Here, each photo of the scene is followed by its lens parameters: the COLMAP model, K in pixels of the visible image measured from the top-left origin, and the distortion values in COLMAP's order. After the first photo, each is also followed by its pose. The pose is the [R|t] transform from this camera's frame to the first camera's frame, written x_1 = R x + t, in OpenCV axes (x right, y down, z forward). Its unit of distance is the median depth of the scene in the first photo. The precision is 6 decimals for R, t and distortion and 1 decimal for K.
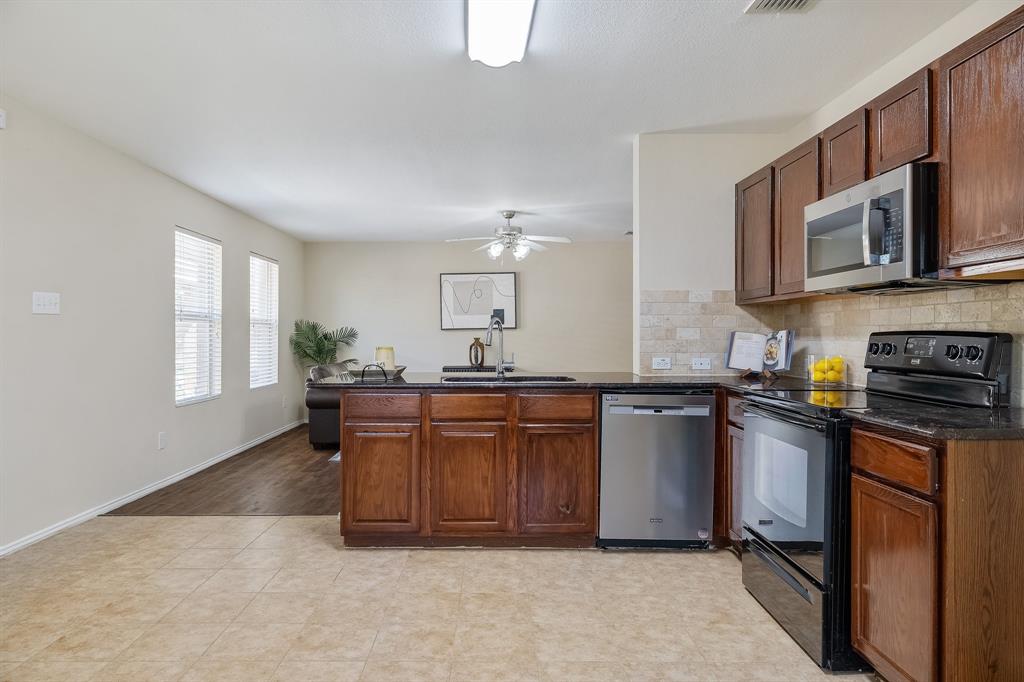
lens RADIAL K [[656.3, 0, 508.8], [0, 656.3, 330.2], [0, 0, 1]] dist [-0.001109, 0.000610]
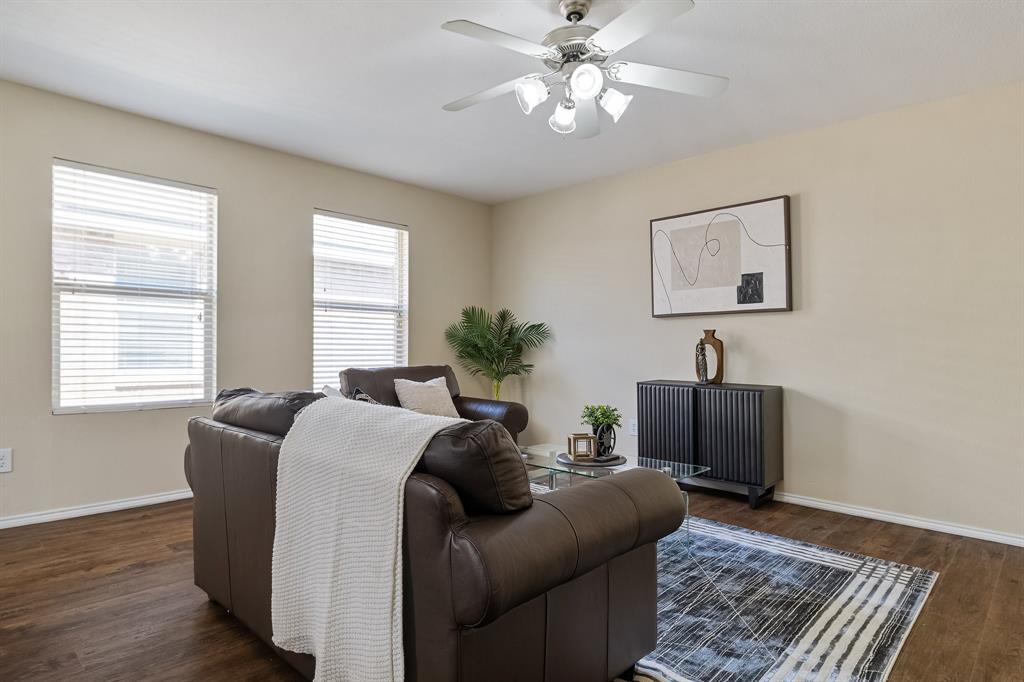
lens RADIAL K [[568.5, 0, 508.8], [0, 568.5, 340.0], [0, 0, 1]] dist [-0.035918, 0.001083]
pose [[0.718238, 0.000656, -0.695797, 0.362501], [-0.001171, 0.999999, -0.000266, 0.046868], [0.695796, 0.001006, 0.718239, 1.312345]]
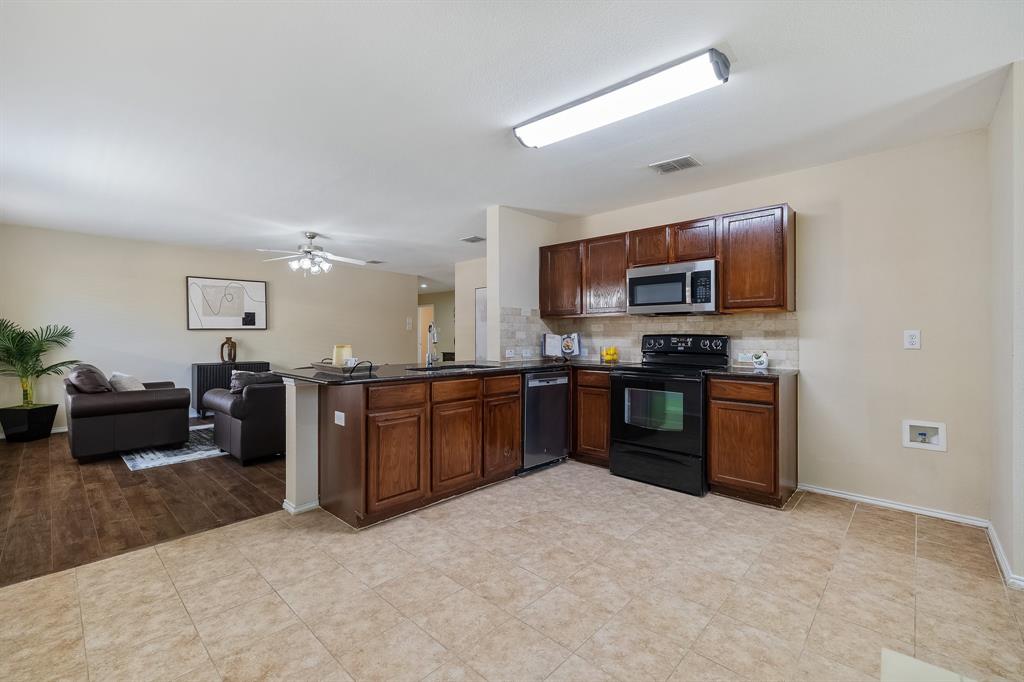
lens RADIAL K [[437.0, 0, 517.3], [0, 437.0, 331.4], [0, 0, 1]] dist [0.000899, 0.000605]
pose [[0.677034, 0.009731, 0.735888, -0.619906], [-0.008646, 0.999949, -0.005268, 0.002959], [-0.735901, -0.002797, 0.677083, 0.319544]]
